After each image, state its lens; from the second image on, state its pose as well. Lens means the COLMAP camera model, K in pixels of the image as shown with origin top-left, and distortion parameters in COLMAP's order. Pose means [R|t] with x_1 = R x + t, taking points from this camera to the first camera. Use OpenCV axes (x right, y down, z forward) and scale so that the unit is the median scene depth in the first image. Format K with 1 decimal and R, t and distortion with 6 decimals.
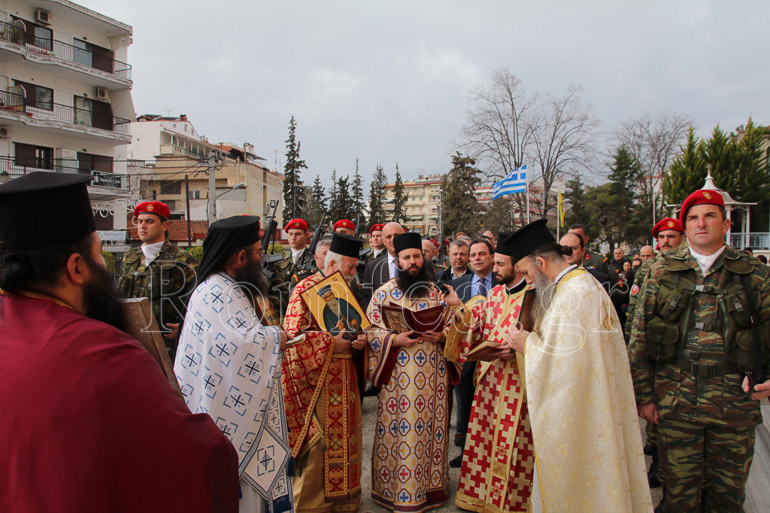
lens RADIAL K [[720.4, 0, 382.8], [0, 720.4, 250.7], [0, 0, 1]] dist [-0.099580, 0.159112]
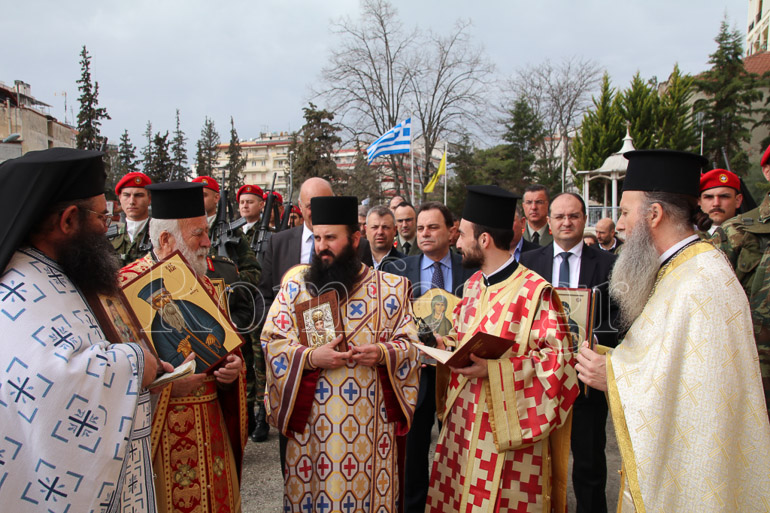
lens RADIAL K [[893.4, 0, 385.0], [0, 893.4, 256.5], [0, 0, 1]] dist [0.004834, 0.431155]
pose [[0.981158, -0.008717, 0.193010, -0.009556], [0.003163, 0.999572, 0.029069, 0.001474], [-0.193181, -0.027911, 0.980766, 0.034880]]
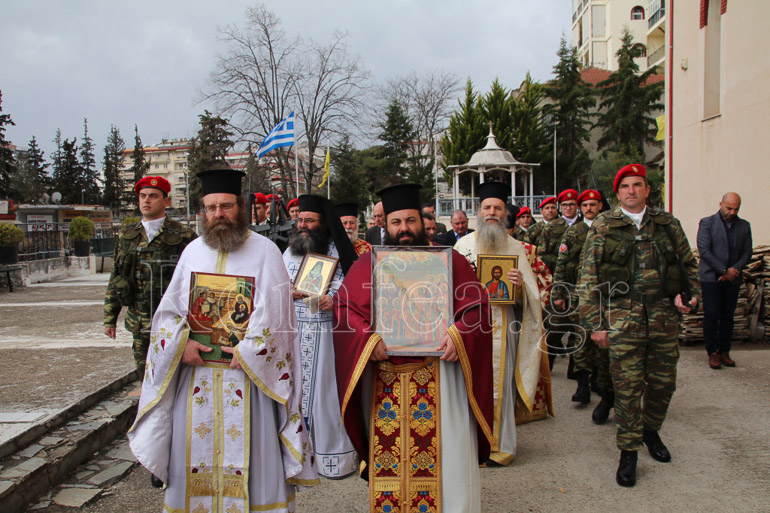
lens RADIAL K [[720.4, 0, 382.8], [0, 720.4, 250.7], [0, 0, 1]] dist [-0.099580, 0.159112]
pose [[0.942538, -0.035038, 0.332257, 0.016457], [0.022654, 0.998899, 0.041073, 0.002212], [-0.333330, -0.031185, 0.942294, 0.143292]]
